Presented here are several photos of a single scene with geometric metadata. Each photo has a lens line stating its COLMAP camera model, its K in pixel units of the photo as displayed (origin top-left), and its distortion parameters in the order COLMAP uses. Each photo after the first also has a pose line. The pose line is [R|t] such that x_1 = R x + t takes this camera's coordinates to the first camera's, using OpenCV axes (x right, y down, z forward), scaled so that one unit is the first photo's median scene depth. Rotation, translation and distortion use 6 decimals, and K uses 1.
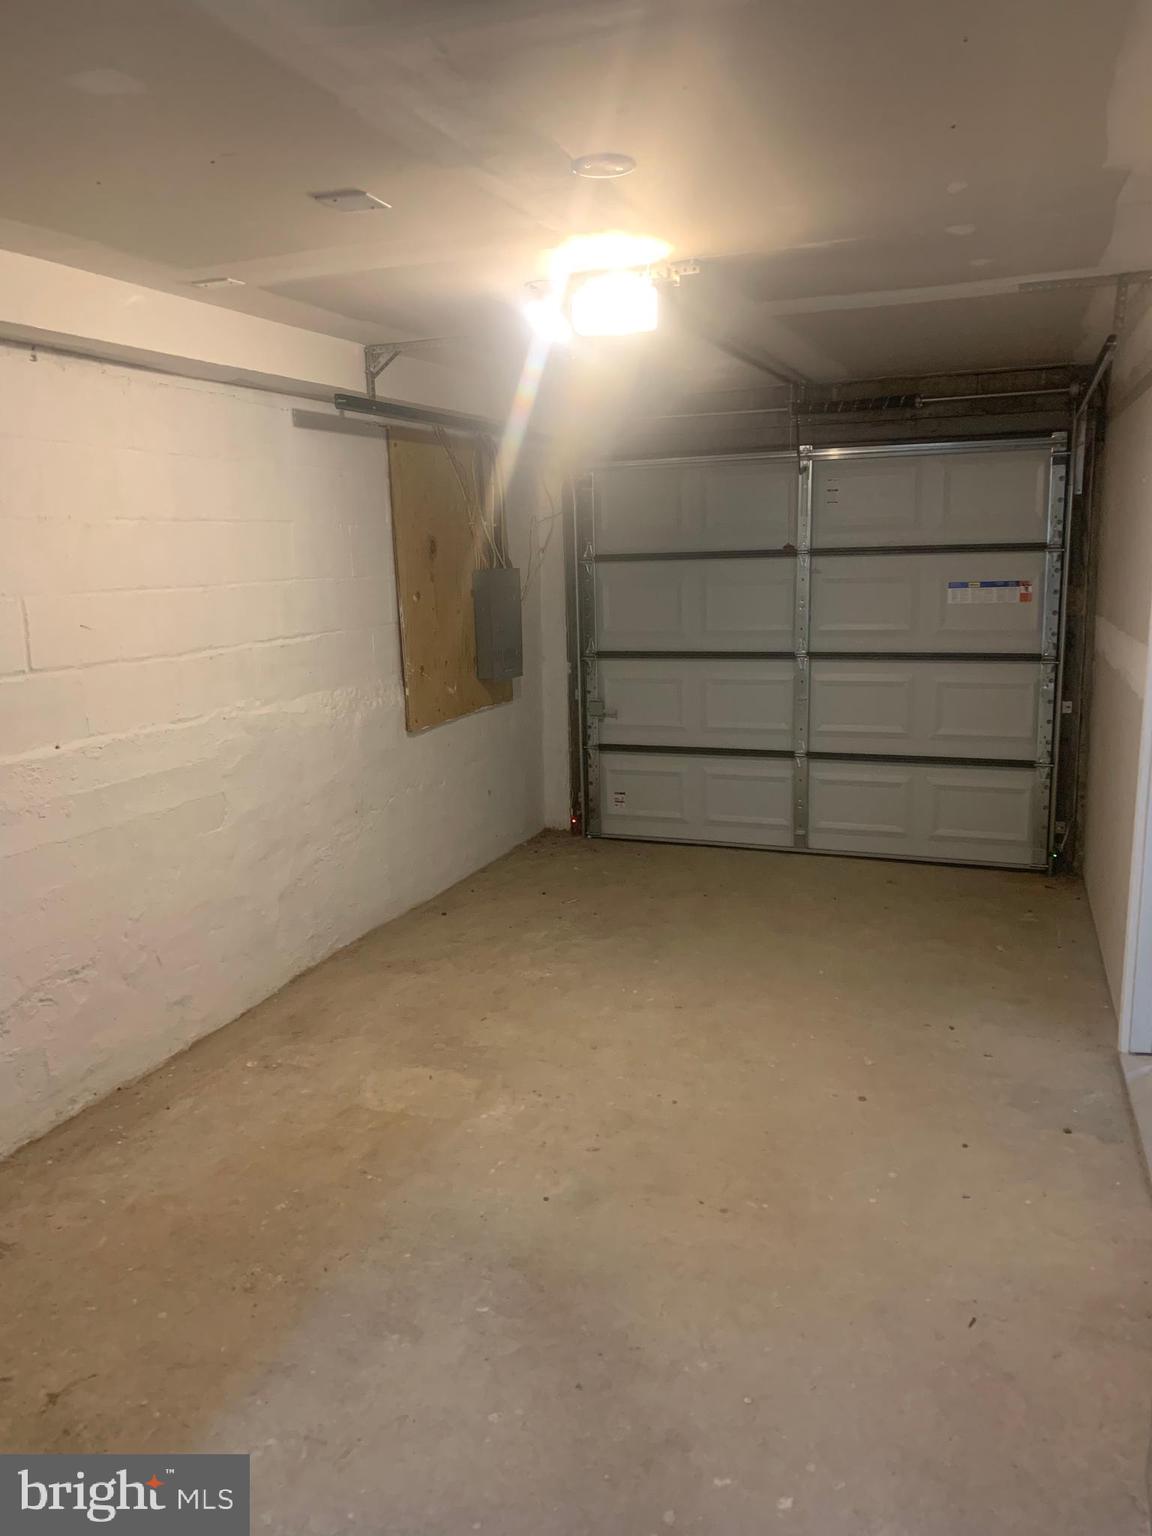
lens RADIAL K [[1161.3, 0, 574.9], [0, 1161.3, 766.3], [0, 0, 1]] dist [0.063522, -0.084011]
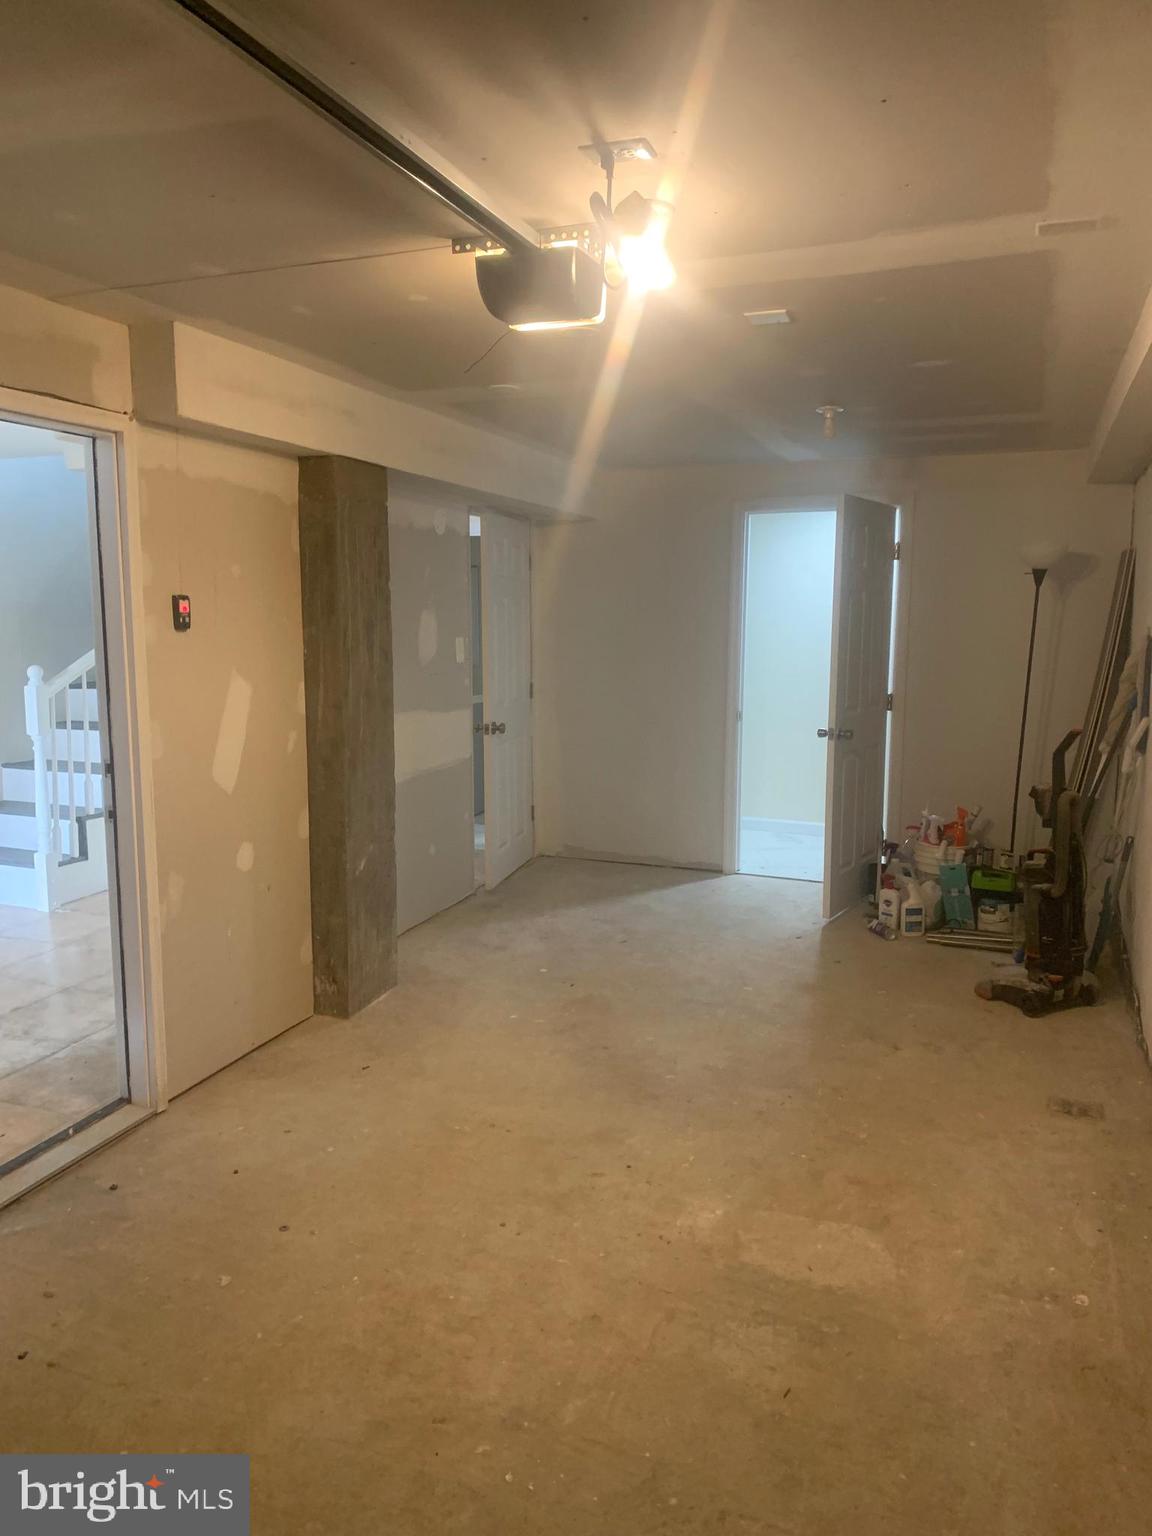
lens RADIAL K [[1161.3, 0, 575.6], [0, 1161.3, 769.8], [0, 0, 1]] dist [0.063522, -0.084011]
pose [[-0.999751, 0.018365, 0.012654, 0.014754], [0.021438, 0.947740, 0.318322, -0.306825], [-0.006147, 0.318514, -0.947898, 1.728655]]
